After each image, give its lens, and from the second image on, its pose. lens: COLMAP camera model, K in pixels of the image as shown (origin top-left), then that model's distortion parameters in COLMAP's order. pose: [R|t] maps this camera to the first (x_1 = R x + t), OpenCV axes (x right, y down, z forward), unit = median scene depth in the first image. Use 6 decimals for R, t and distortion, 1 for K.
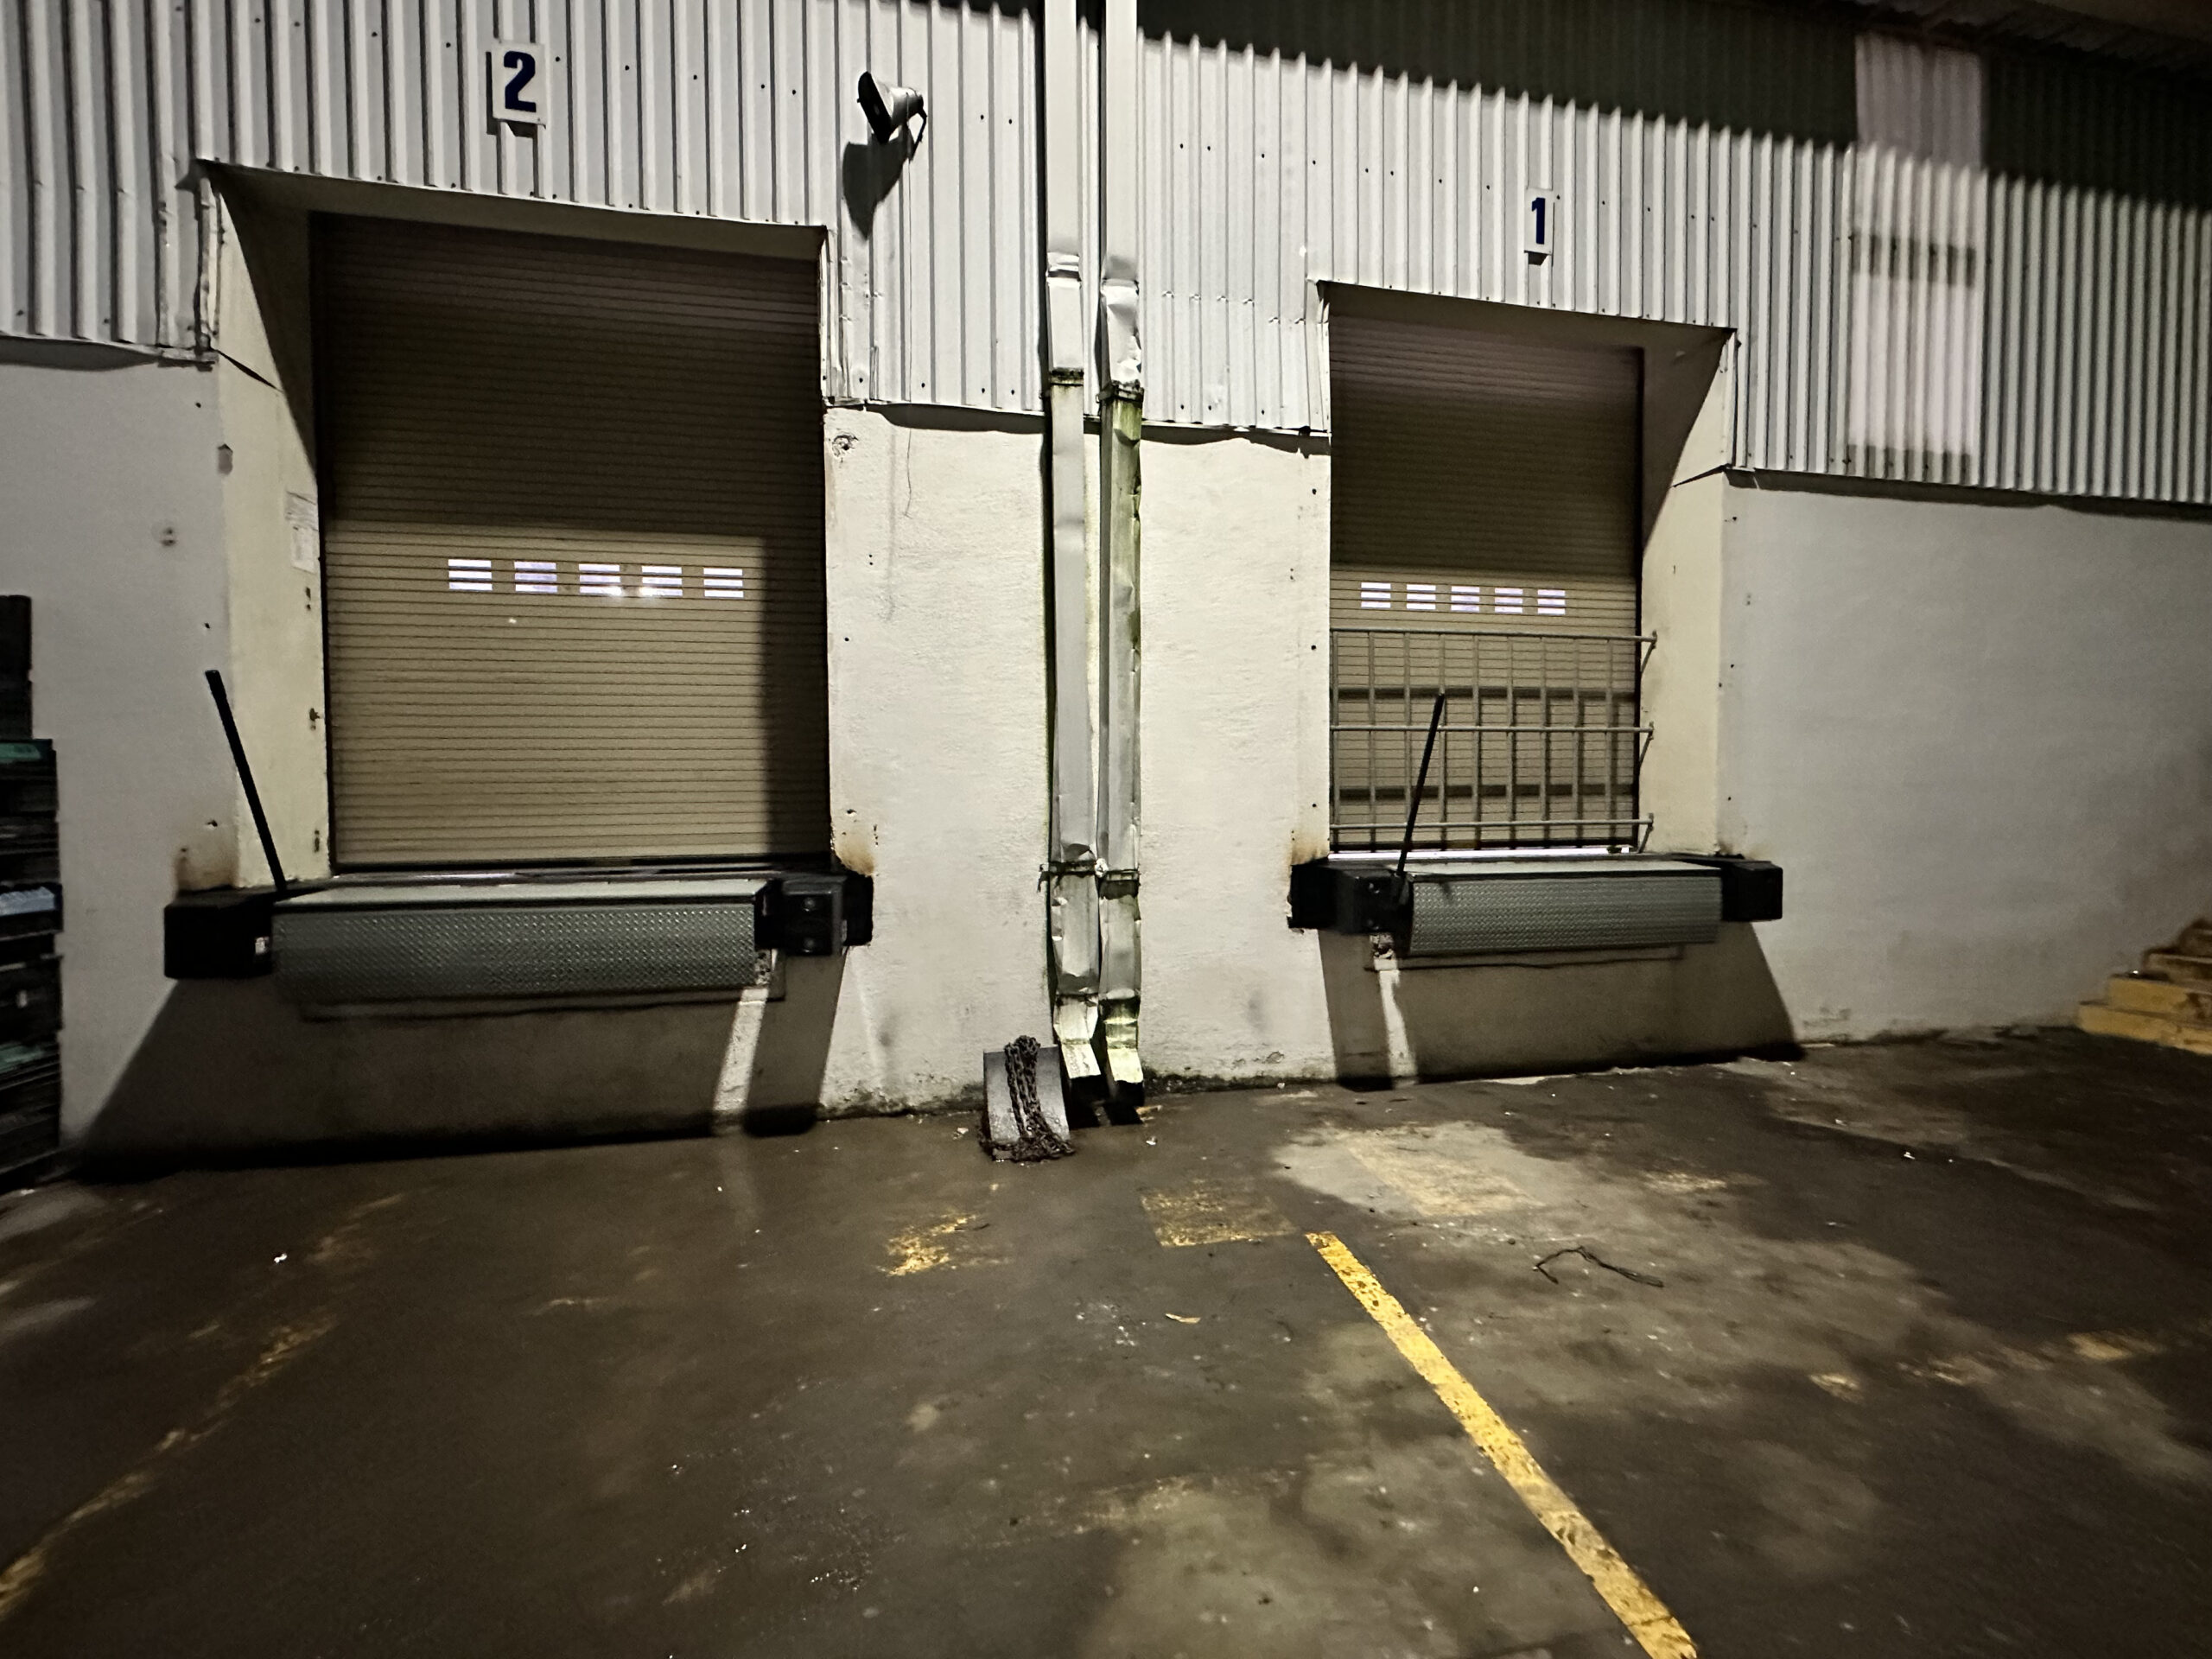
lens RADIAL K [[888.9, 0, 1107.0], [0, 888.9, 823.3], [0, 0, 1]] dist [-0.003665, 0.000570]
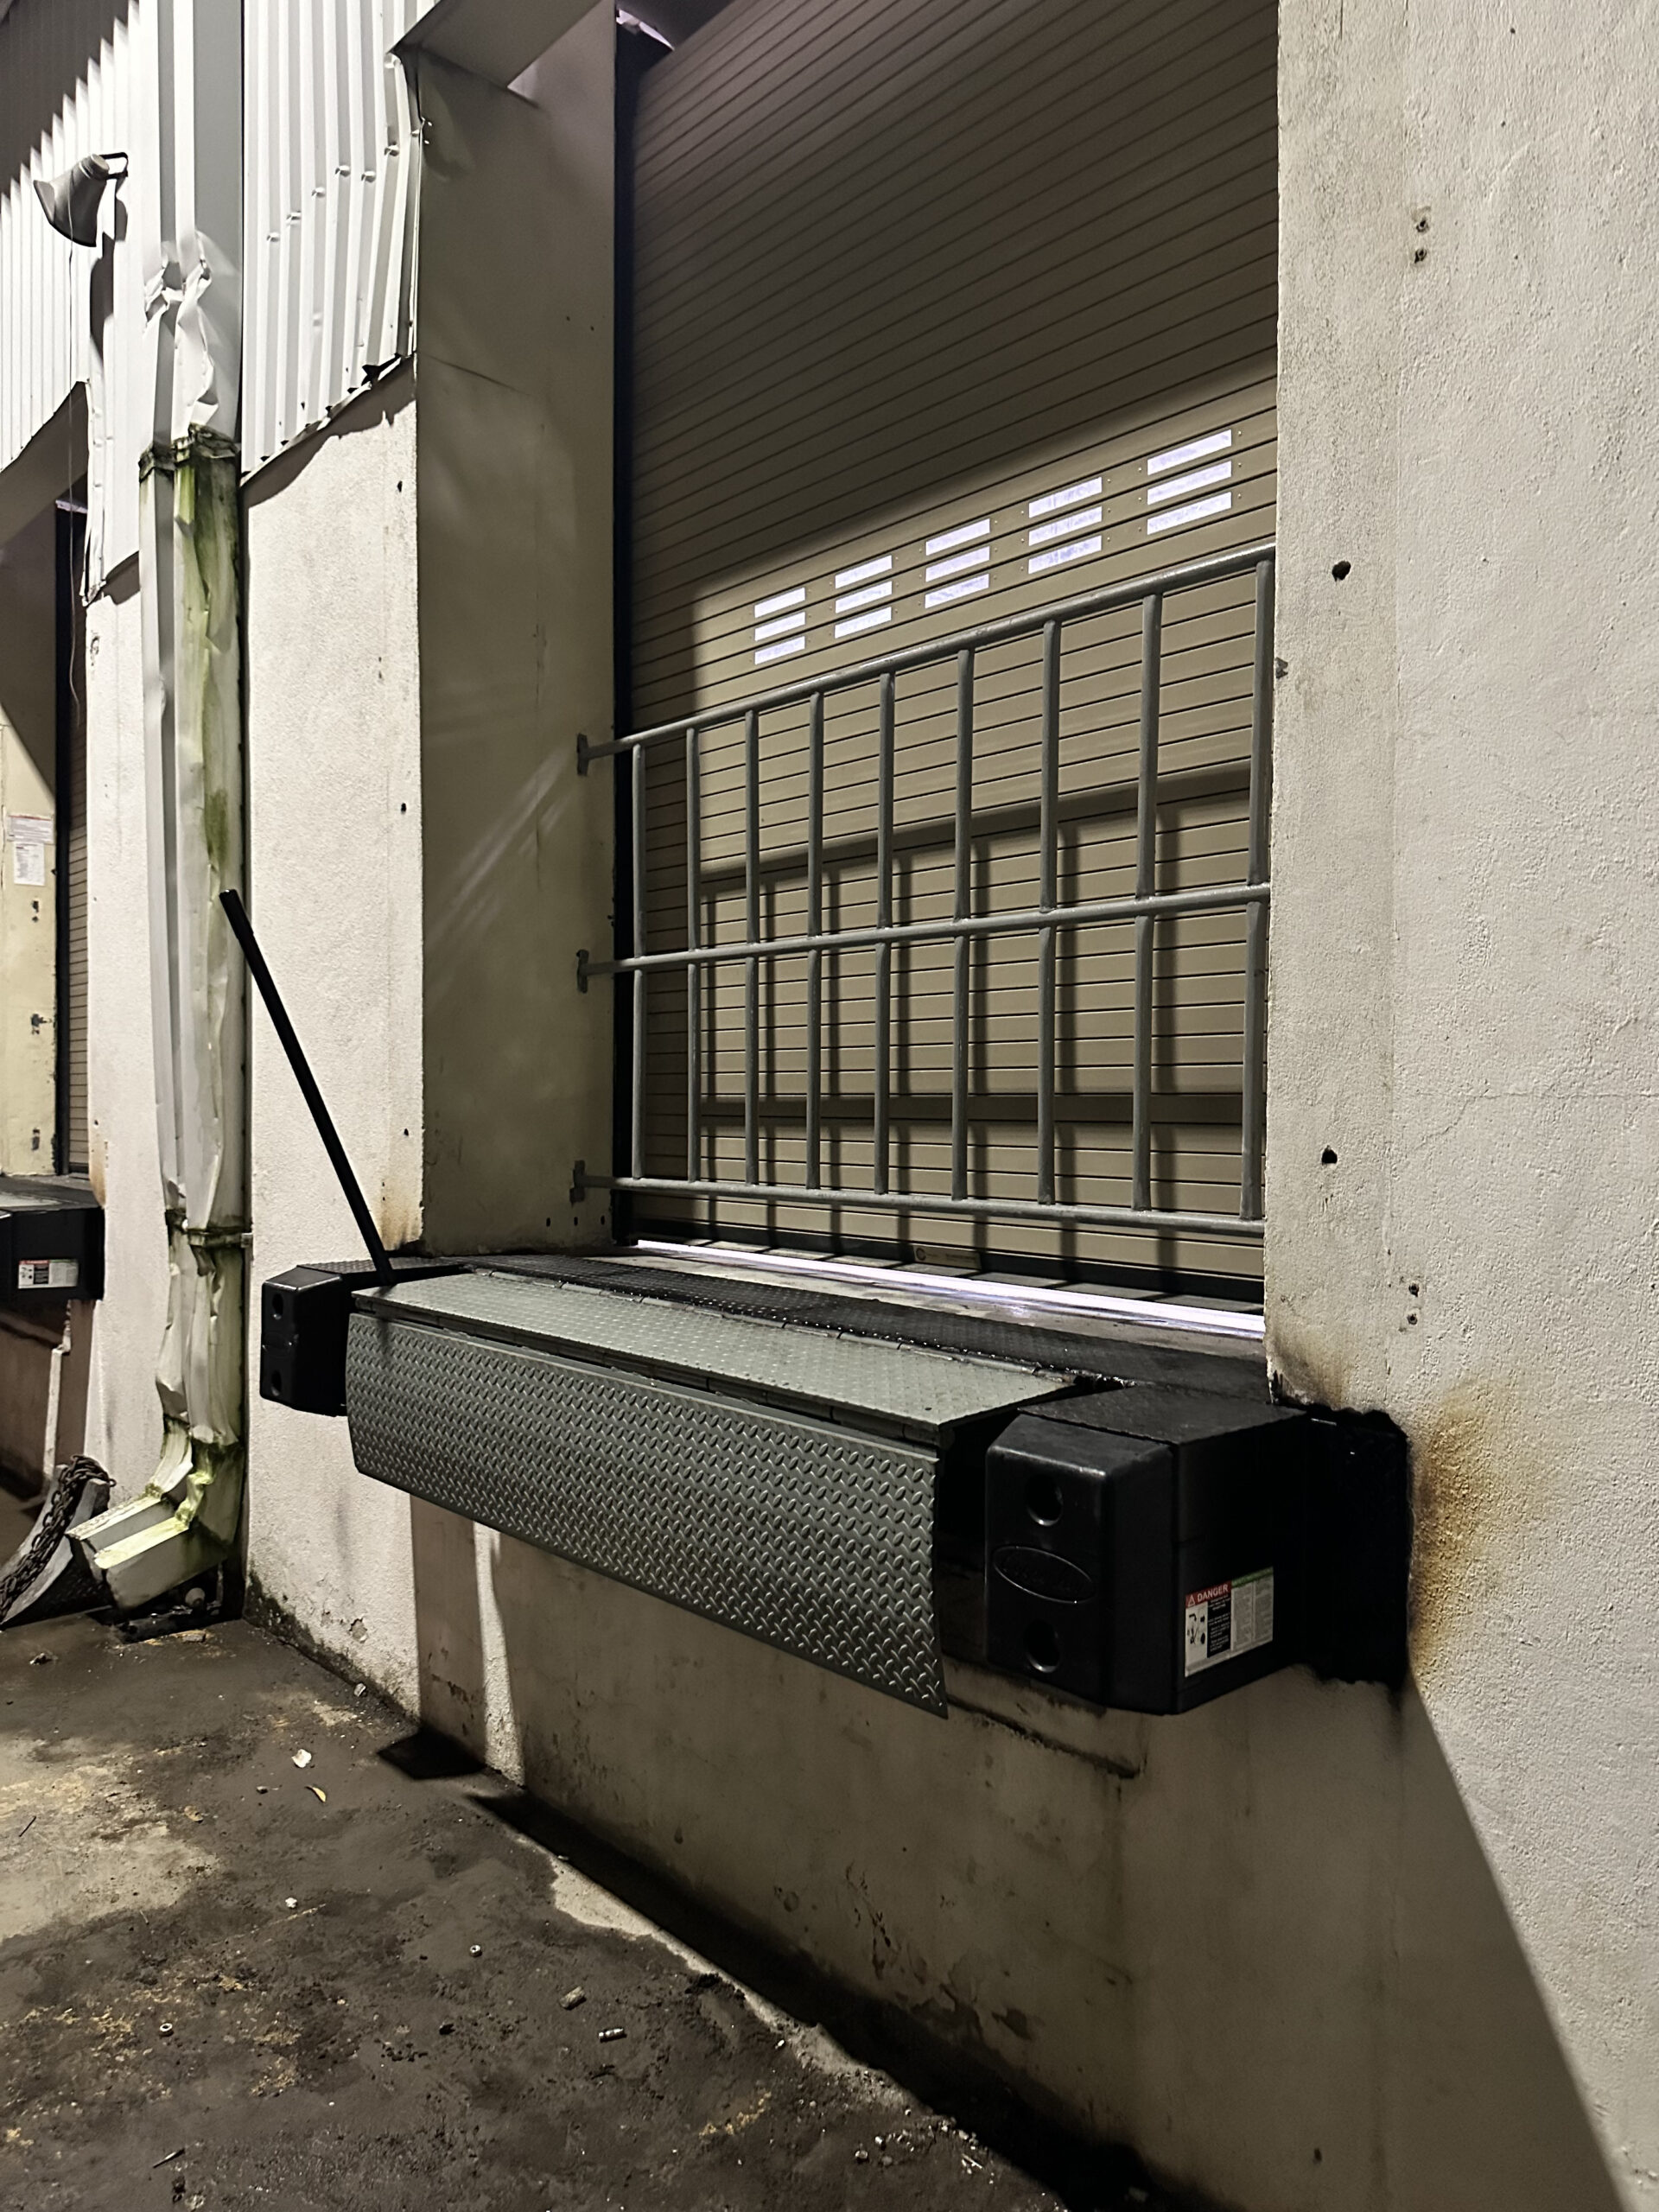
lens RADIAL K [[1558.9, 0, 821.4], [0, 1558.9, 1123.4], [0, 0, 1]] dist [0.043785, -0.058075]
pose [[0.517166, 0.022325, -0.855594, 1.165505], [-0.035827, 0.999348, 0.004420, -0.040212], [0.855135, 0.028368, 0.517629, 0.812554]]
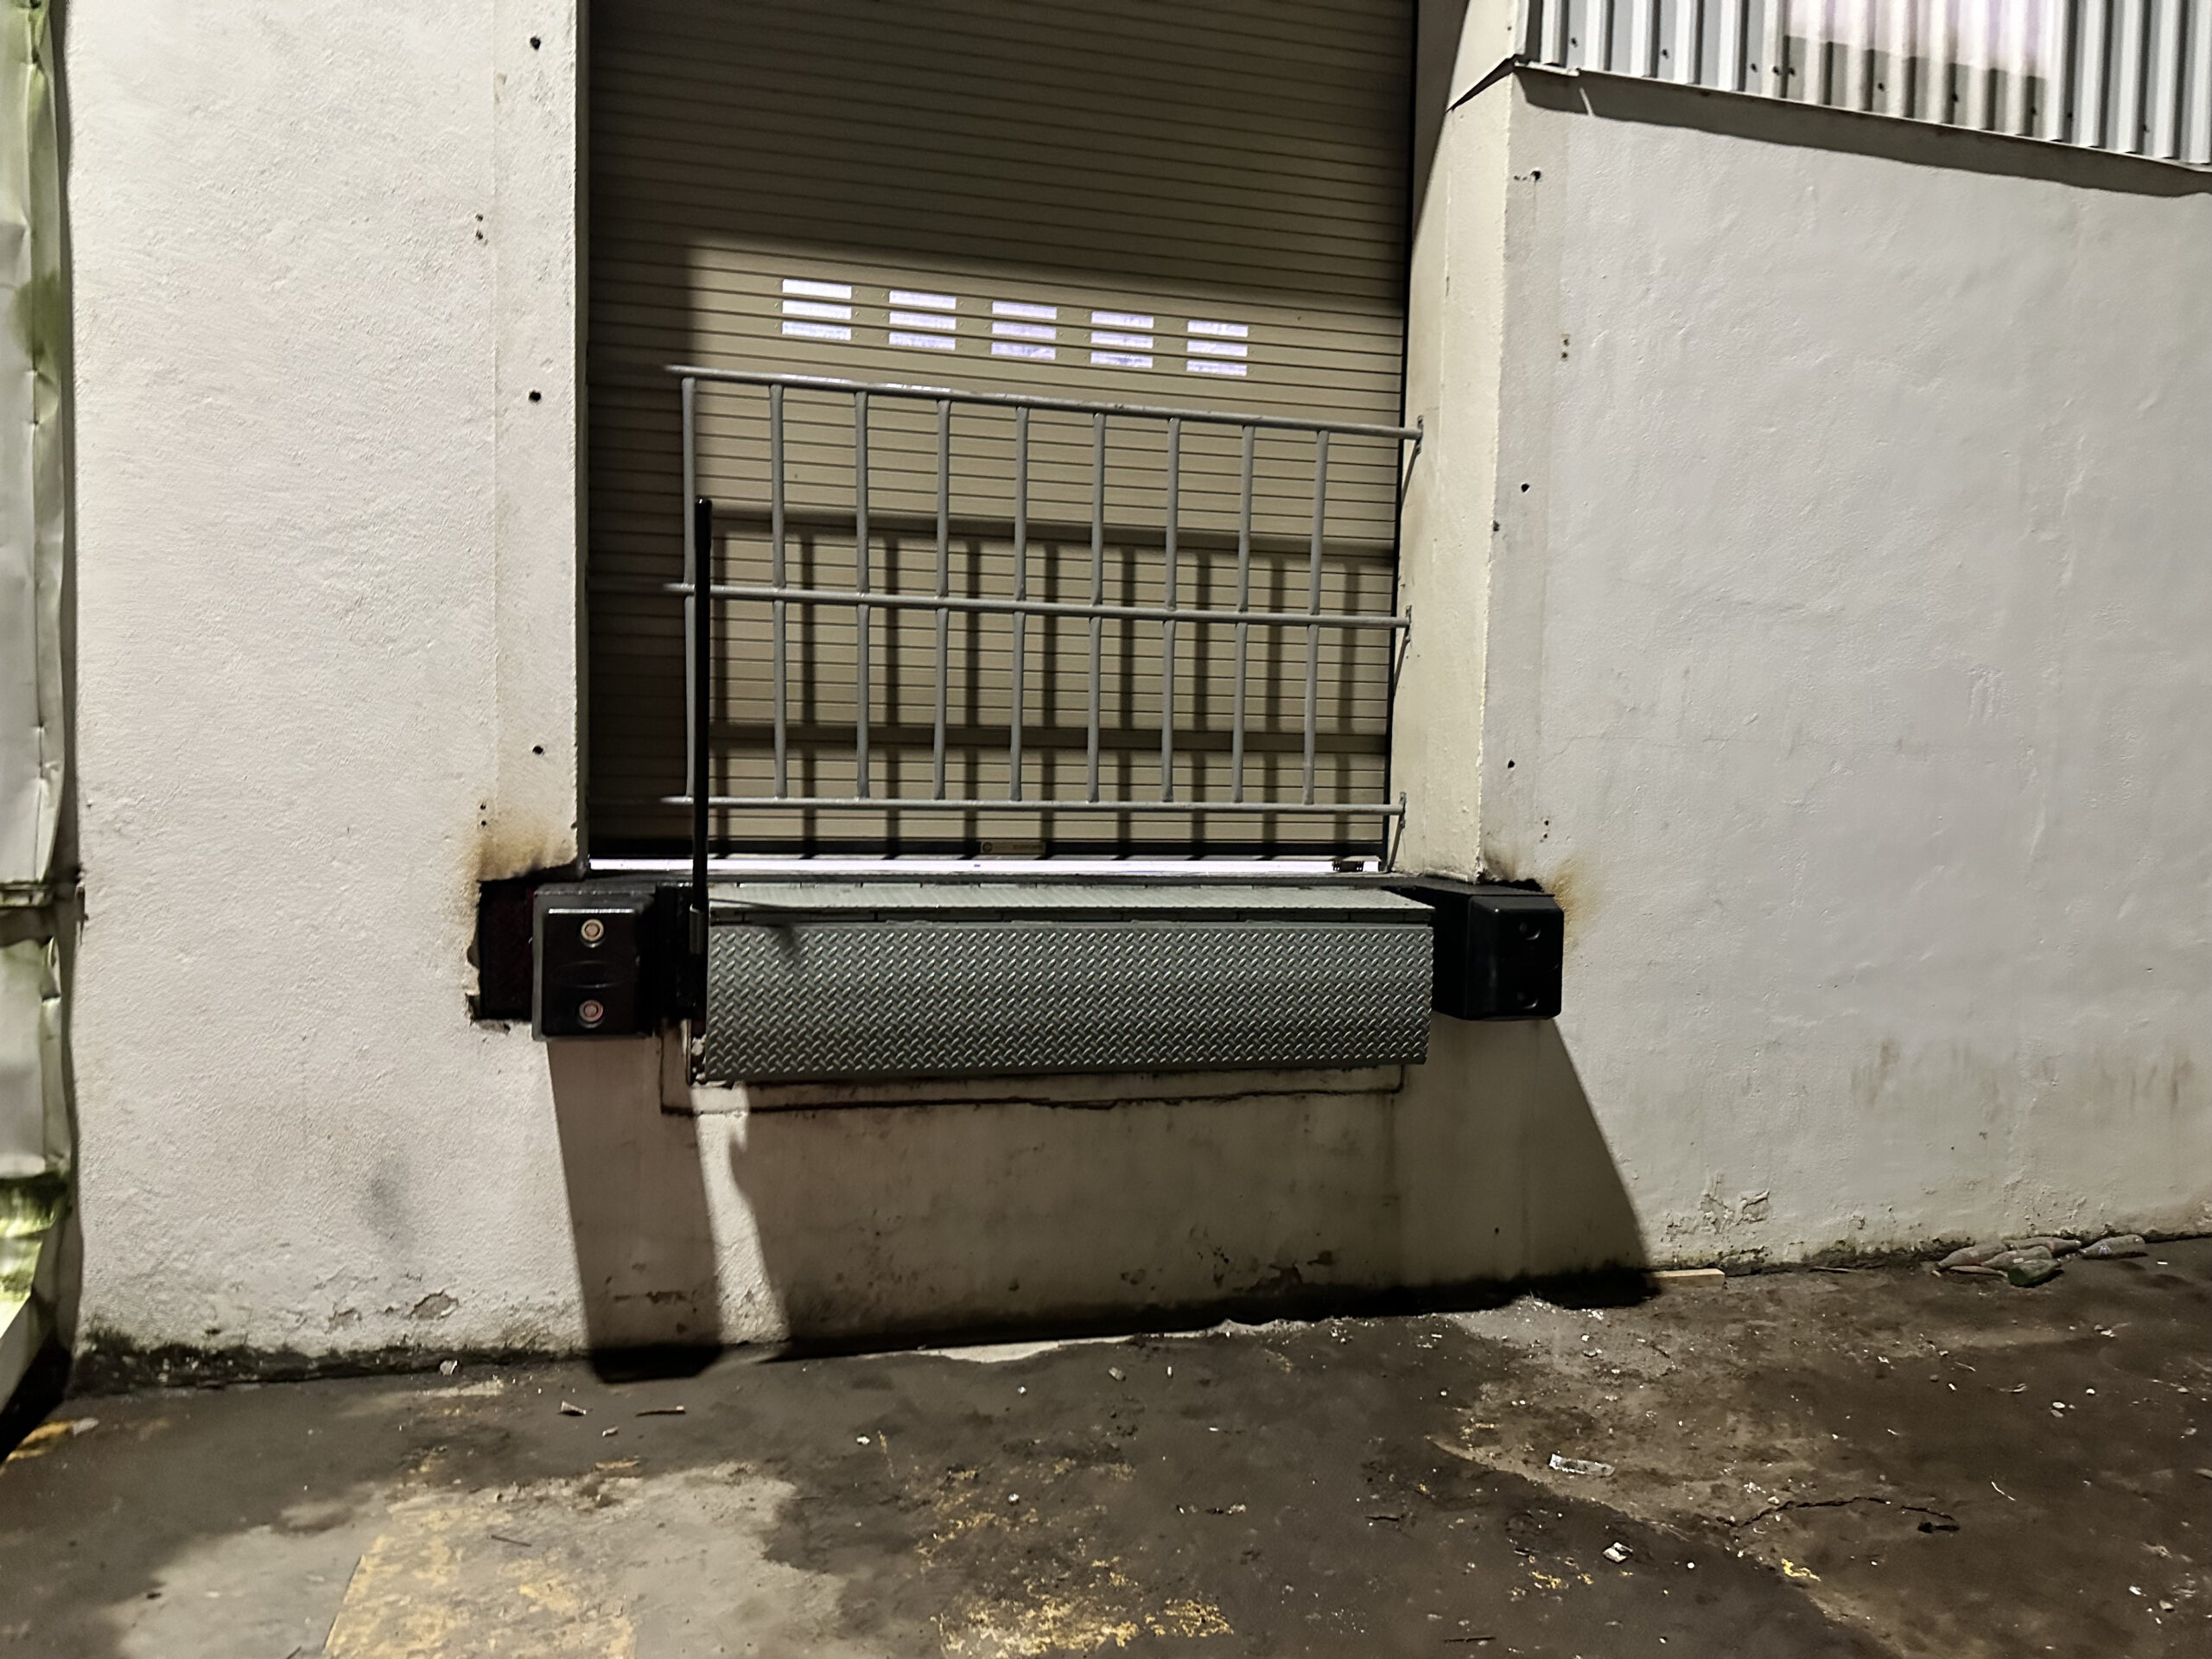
lens RADIAL K [[1558.9, 0, 1106.8], [0, 1558.9, 842.7], [0, 0, 1]] dist [0.043785, -0.058075]
pose [[0.997196, 0.023438, 0.071076, 0.503022], [-0.024887, 0.999499, 0.019570, 0.004709], [-0.070581, -0.021284, 0.997279, 0.198560]]
